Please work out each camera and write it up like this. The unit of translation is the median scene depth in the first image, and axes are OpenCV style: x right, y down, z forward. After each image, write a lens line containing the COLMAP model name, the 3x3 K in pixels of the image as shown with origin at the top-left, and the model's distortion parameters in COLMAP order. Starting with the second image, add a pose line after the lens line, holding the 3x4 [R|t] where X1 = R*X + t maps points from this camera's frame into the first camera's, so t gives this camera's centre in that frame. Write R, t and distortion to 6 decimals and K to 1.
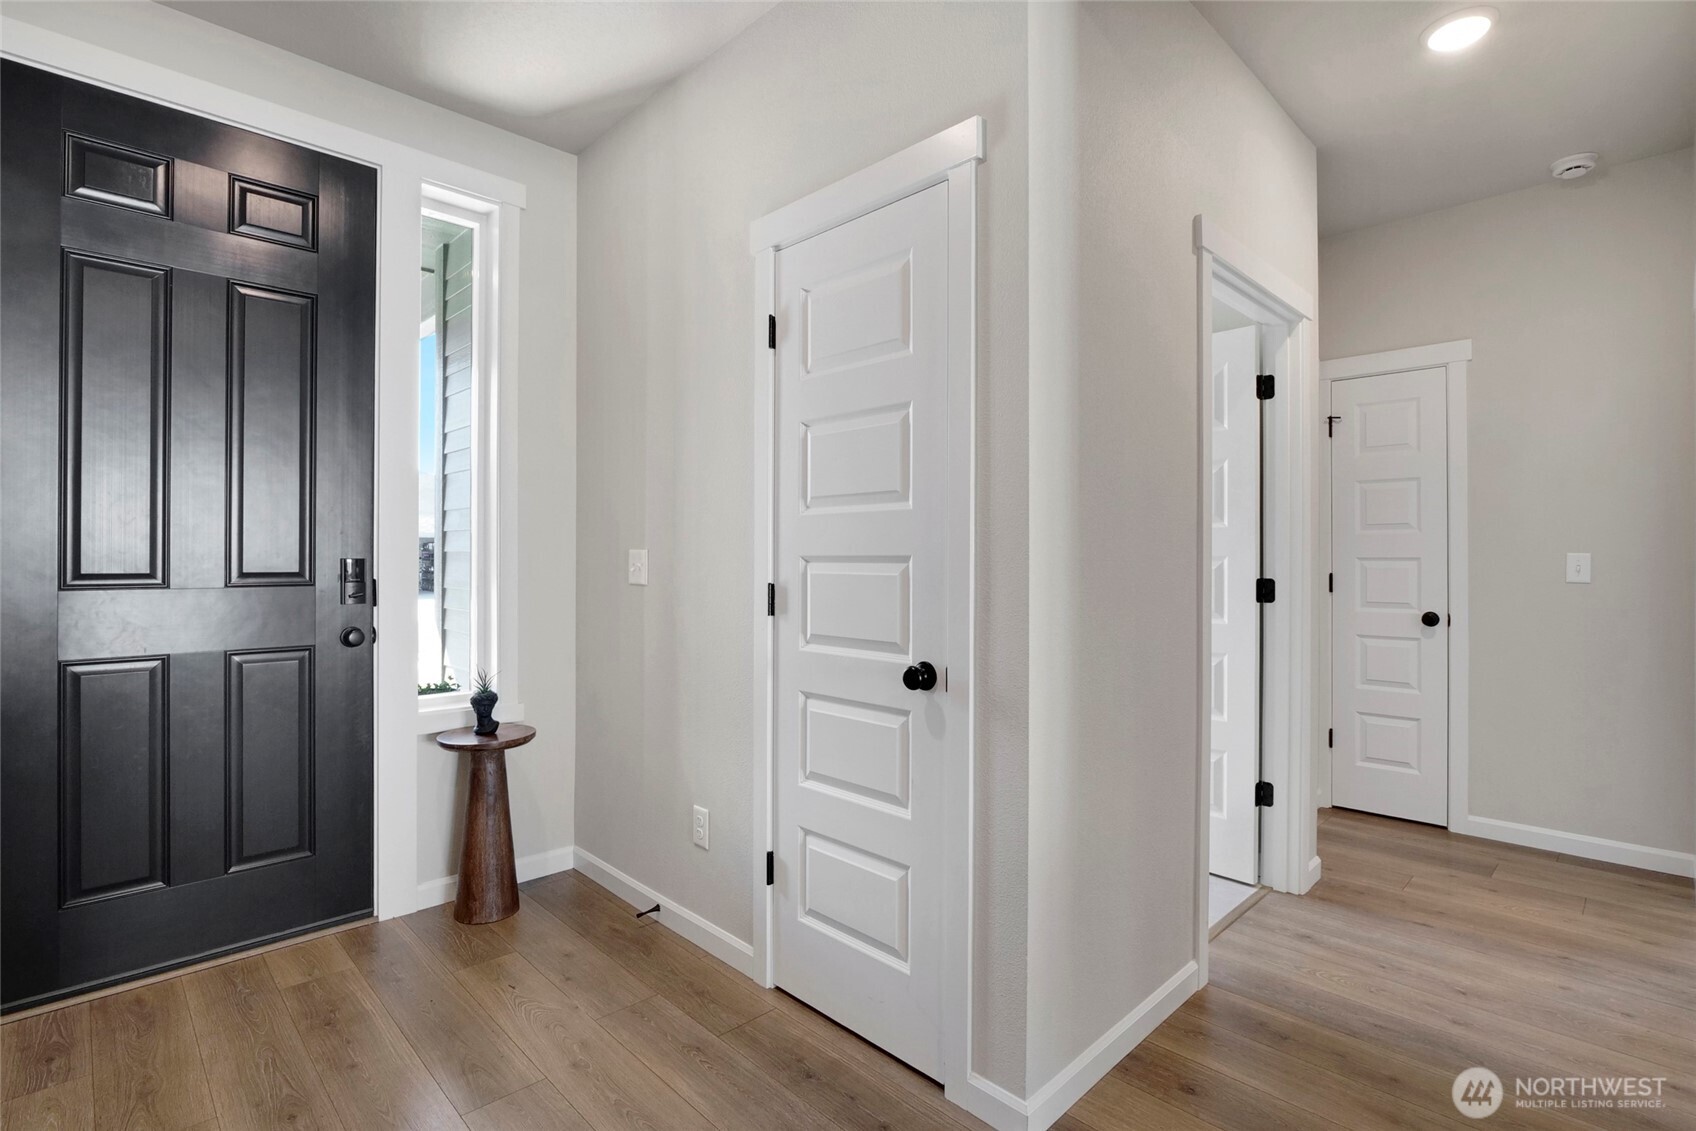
lens RADIAL K [[800.4, 0, 852.9], [0, 800.4, 559.7], [0, 0, 1]] dist [-0.019328, -0.000909]
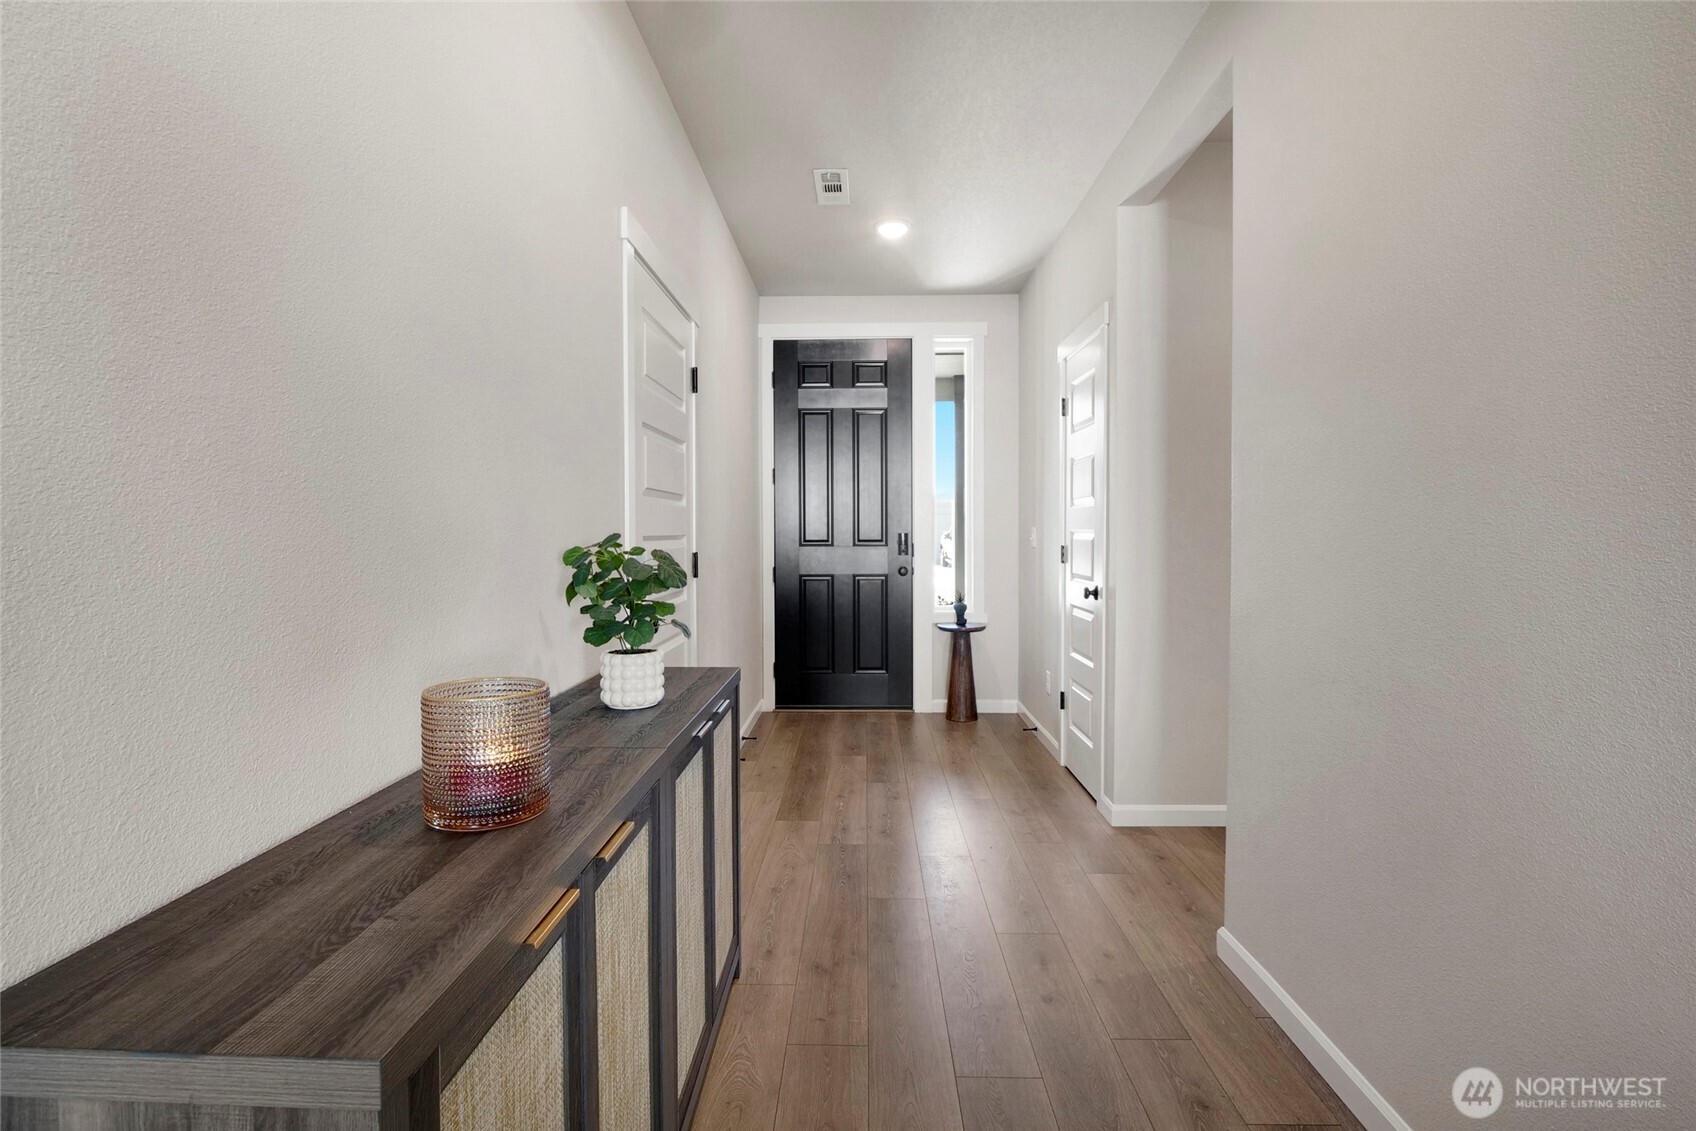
lens RADIAL K [[800.4, 0, 843.9], [0, 800.4, 555.5], [0, 0, 1]] dist [-0.019328, -0.000909]
pose [[0.693191, 0.013704, -0.720623, 0.765049], [0.006256, 0.999667, 0.025027, 0.003727], [0.720727, -0.021857, 0.692875, -0.554746]]
